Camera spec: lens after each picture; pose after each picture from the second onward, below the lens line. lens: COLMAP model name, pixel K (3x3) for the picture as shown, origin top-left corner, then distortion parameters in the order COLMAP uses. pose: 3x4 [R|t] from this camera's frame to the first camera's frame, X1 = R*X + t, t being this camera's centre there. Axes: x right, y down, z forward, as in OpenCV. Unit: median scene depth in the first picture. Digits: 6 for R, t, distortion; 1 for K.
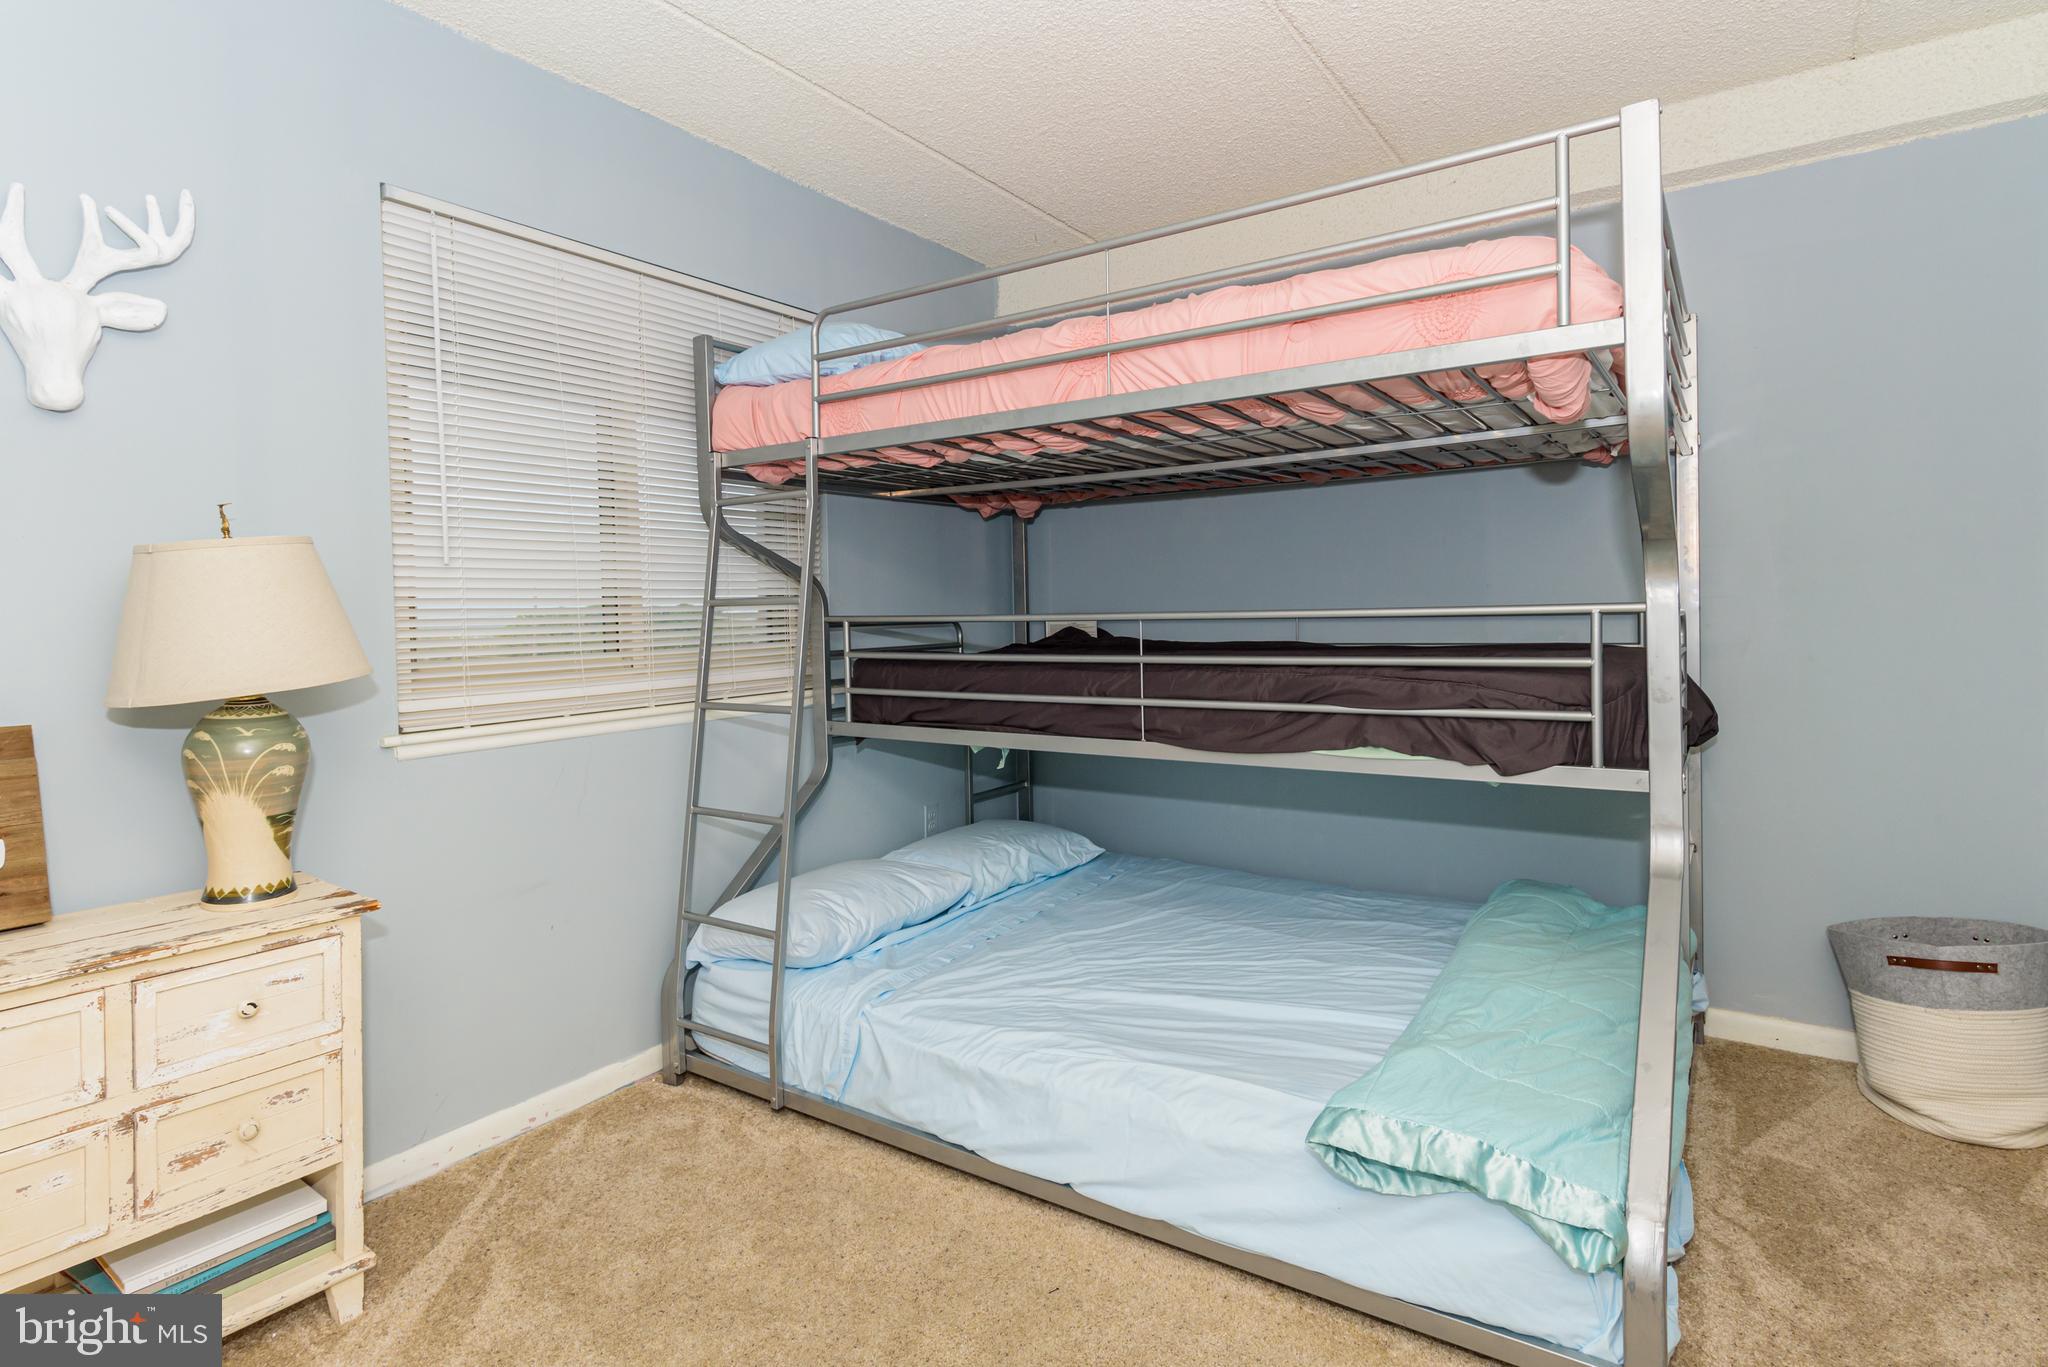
lens RADIAL K [[1042.7, 0, 1028.8], [0, 1042.7, 616.7], [0, 0, 1]] dist [0.002171, -0.000370]
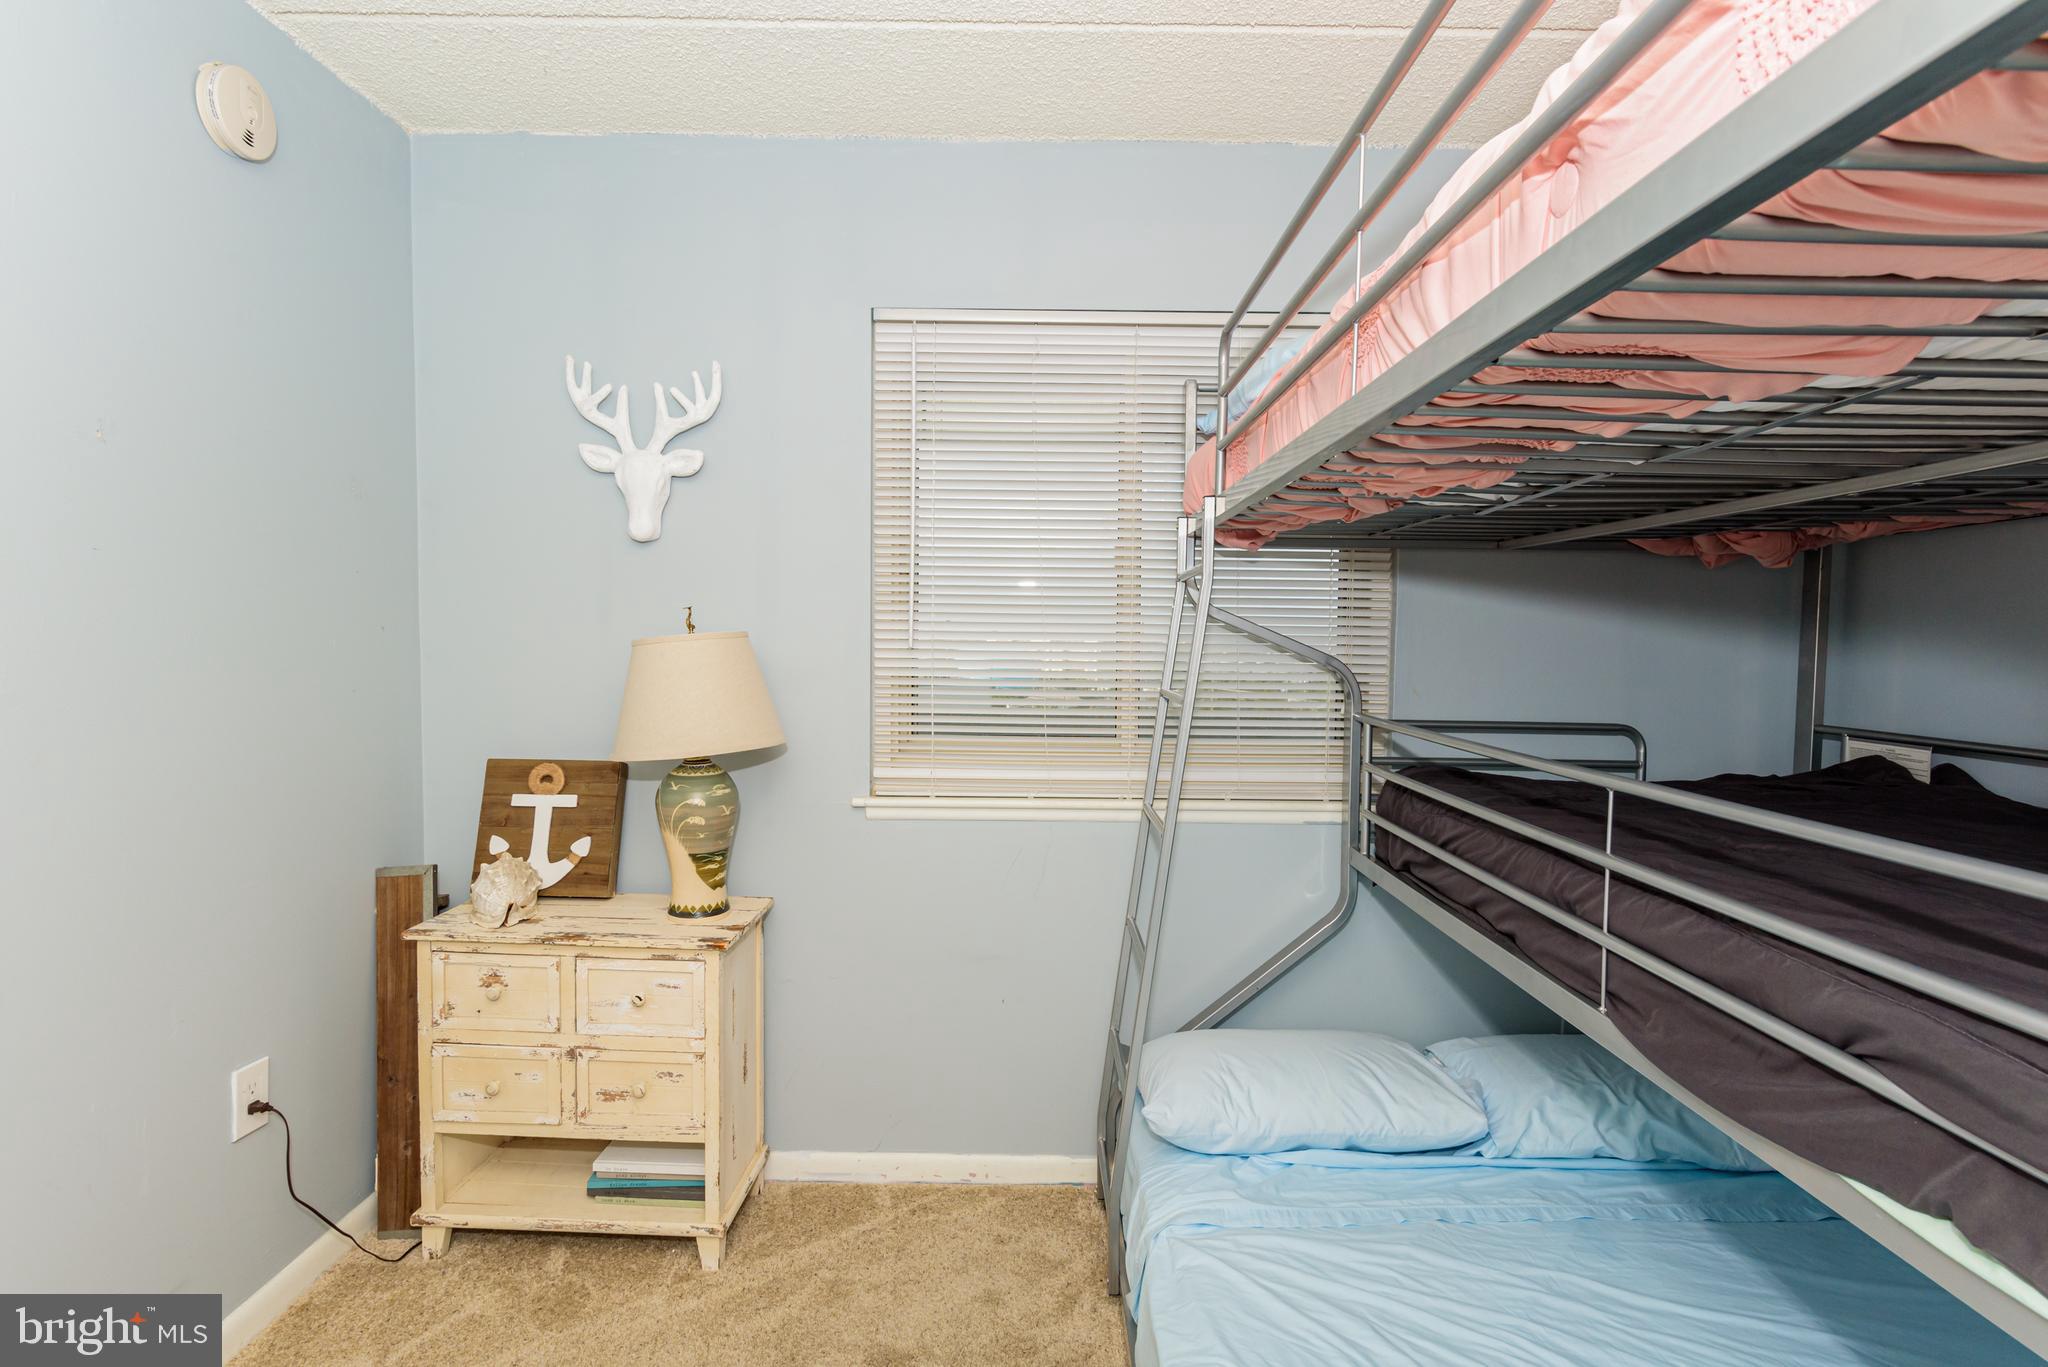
lens RADIAL K [[1042.9, 0, 1032.4], [0, 1042.9, 685.6], [0, 0, 1]] dist [0.001639, -0.000068]
pose [[0.557168, 0.068053, -0.827606, 0.397921], [-0.032195, 0.997657, 0.060361, -0.076168], [0.829775, -0.006987, 0.558054, 0.469591]]
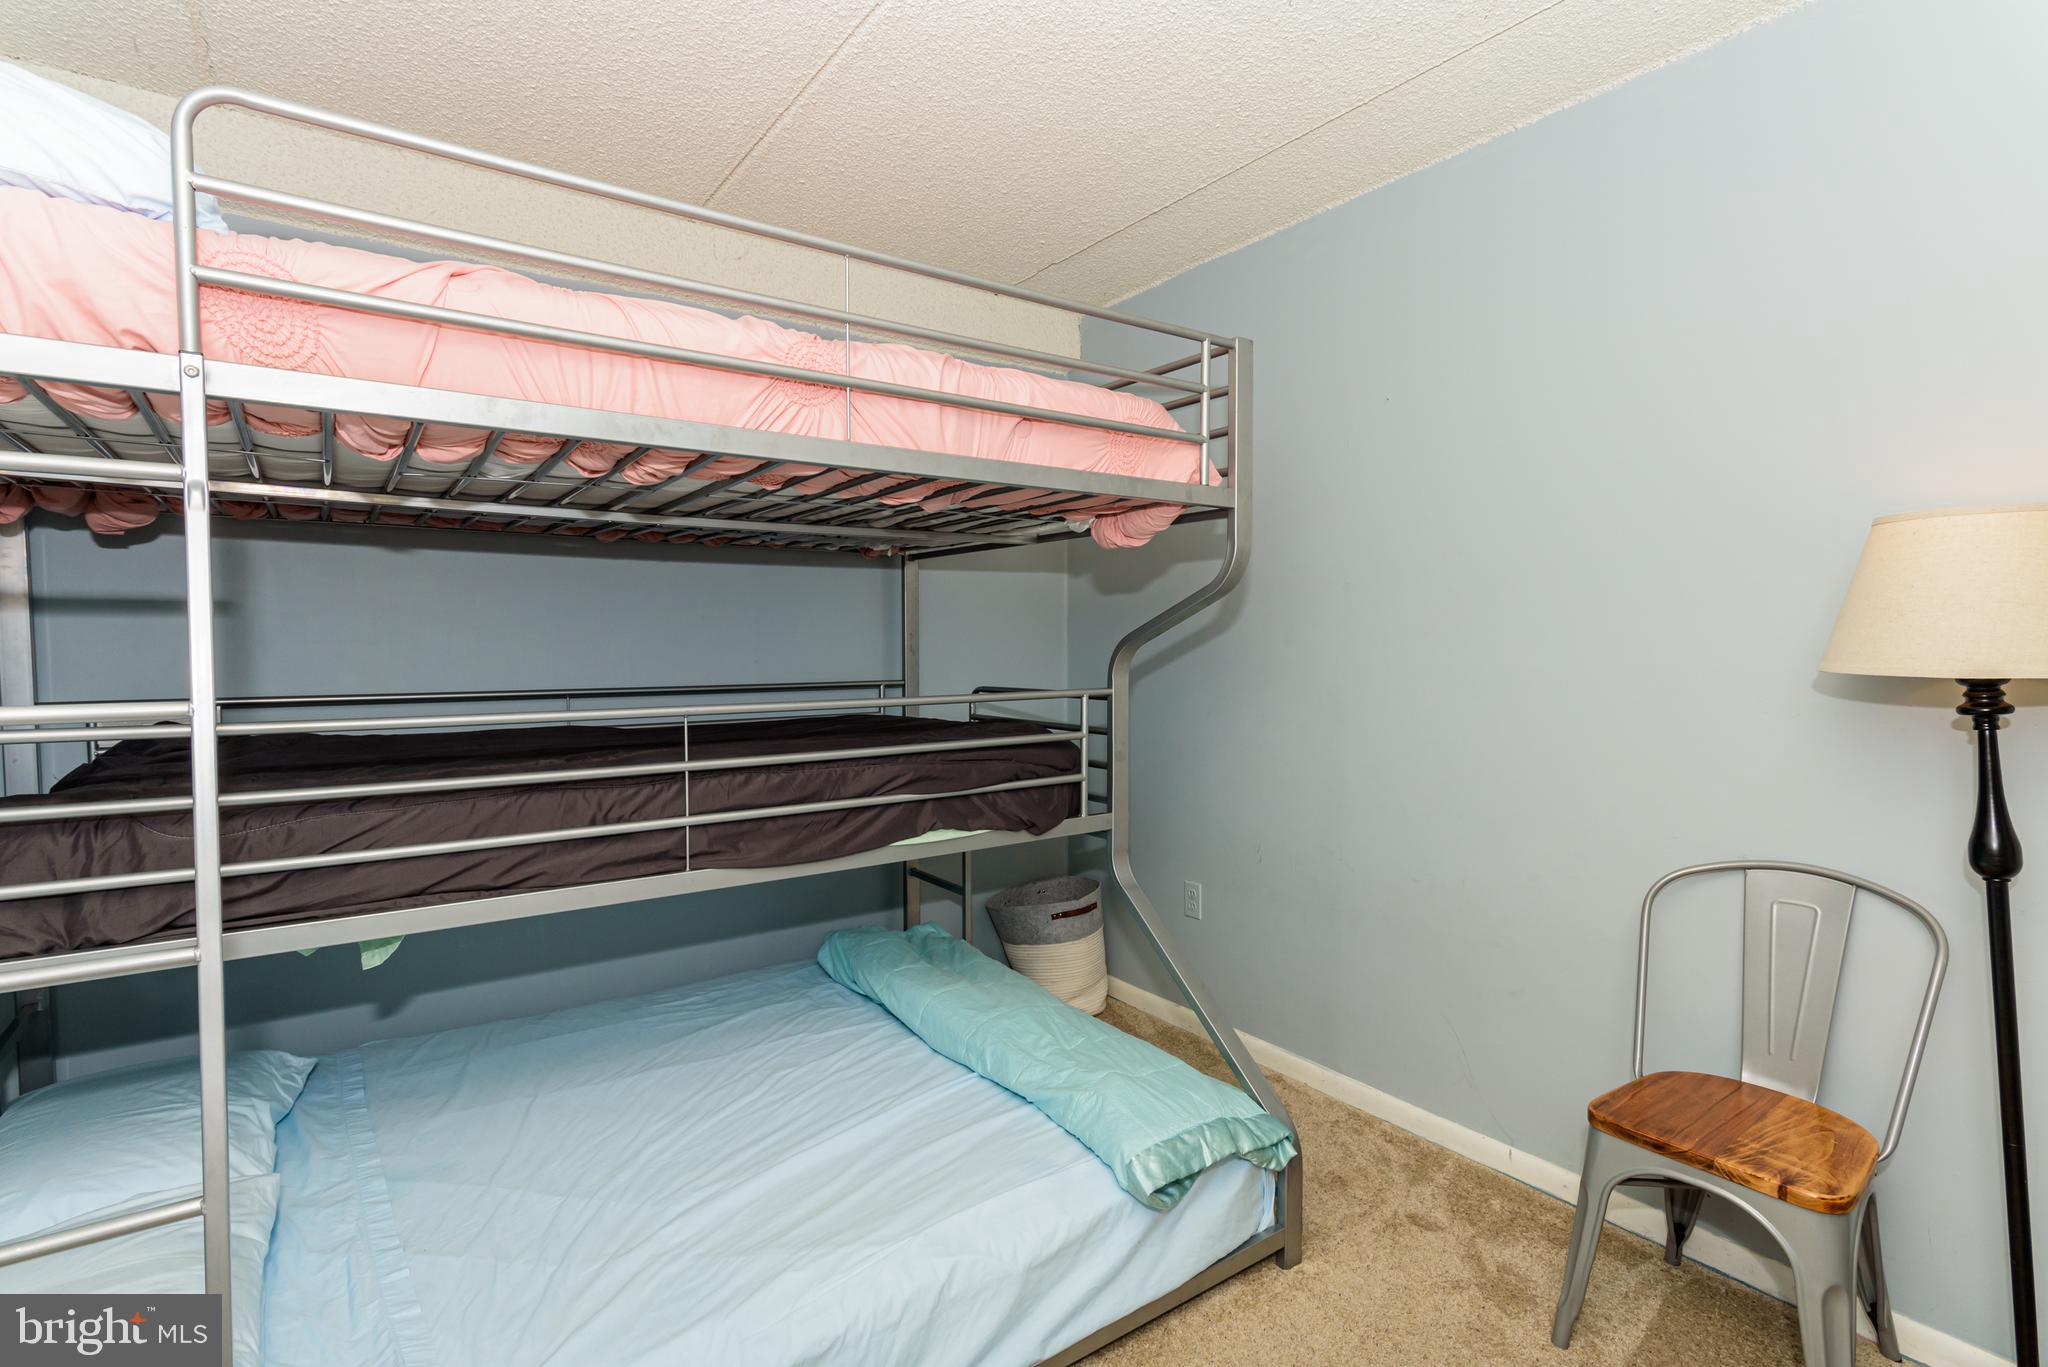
lens RADIAL K [[987.8, 0, 1045.9], [0, 987.8, 685.8], [0, 0, 1]] dist [0.003409, 0.000648]
pose [[0.349539, -0.021894, 0.936666, -0.504467], [0.001475, 0.999739, 0.022818, -0.036442], [-0.936920, -0.006594, 0.349480, 0.512862]]
